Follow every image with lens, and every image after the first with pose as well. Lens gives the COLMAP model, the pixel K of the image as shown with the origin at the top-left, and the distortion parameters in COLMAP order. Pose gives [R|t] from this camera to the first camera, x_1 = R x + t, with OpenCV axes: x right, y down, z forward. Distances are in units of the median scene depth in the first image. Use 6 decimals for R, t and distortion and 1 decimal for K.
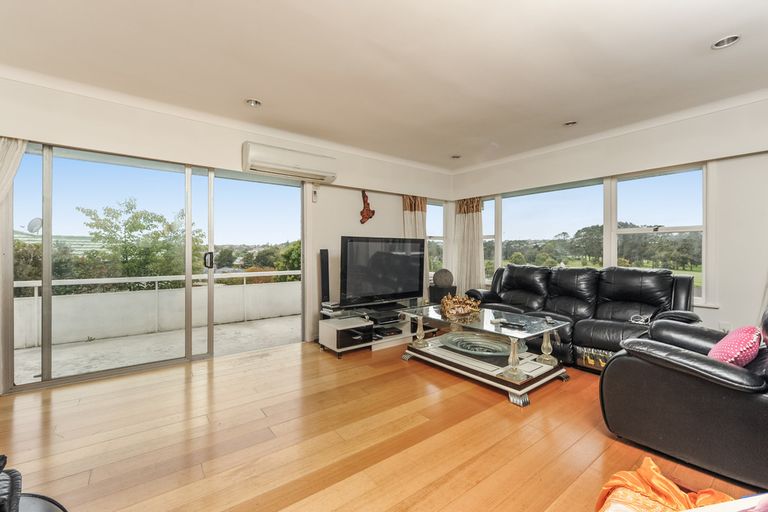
lens RADIAL K [[327.0, 0, 385.8], [0, 327.0, 255.3], [0, 0, 1]] dist [-0.009759, -0.000585]
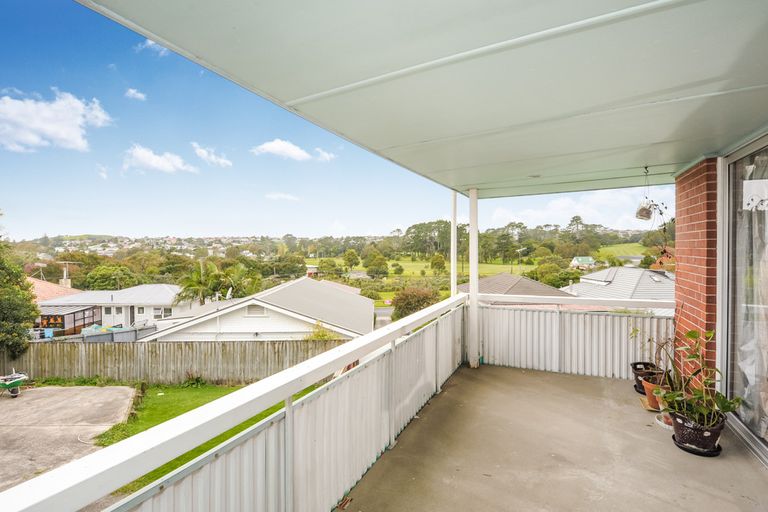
lens RADIAL K [[355.6, 0, 384.3], [0, 355.6, 250.8], [0, 0, 1]] dist [-0.005309, -0.001051]
pose [[0.900025, -0.010710, 0.435708, 0.591550], [0.012611, 0.999919, -0.001472, -0.022865], [-0.435657, 0.006819, 0.900087, 0.196432]]
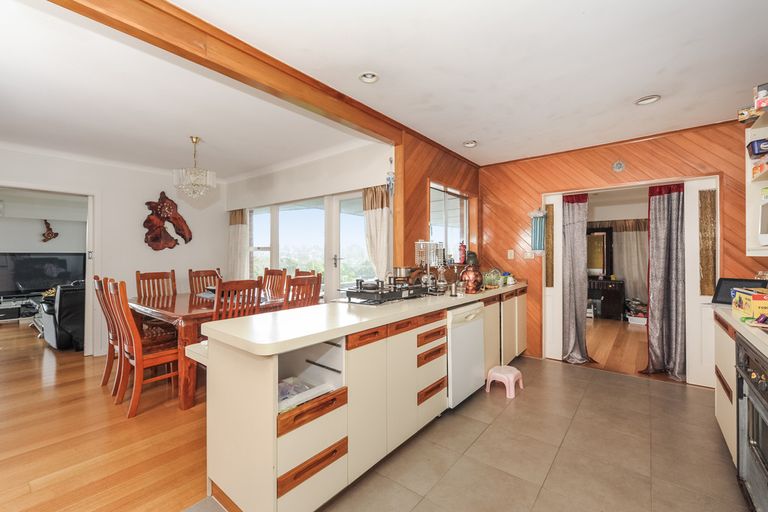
lens RADIAL K [[327.0, 0, 390.8], [0, 327.0, 255.2], [0, 0, 1]] dist [-0.009759, -0.000585]
pose [[0.970274, -0.000046, 0.242008, 0.432877], [0.001994, 0.999968, -0.007806, -0.009314], [-0.241999, 0.008056, 0.970243, -0.313289]]
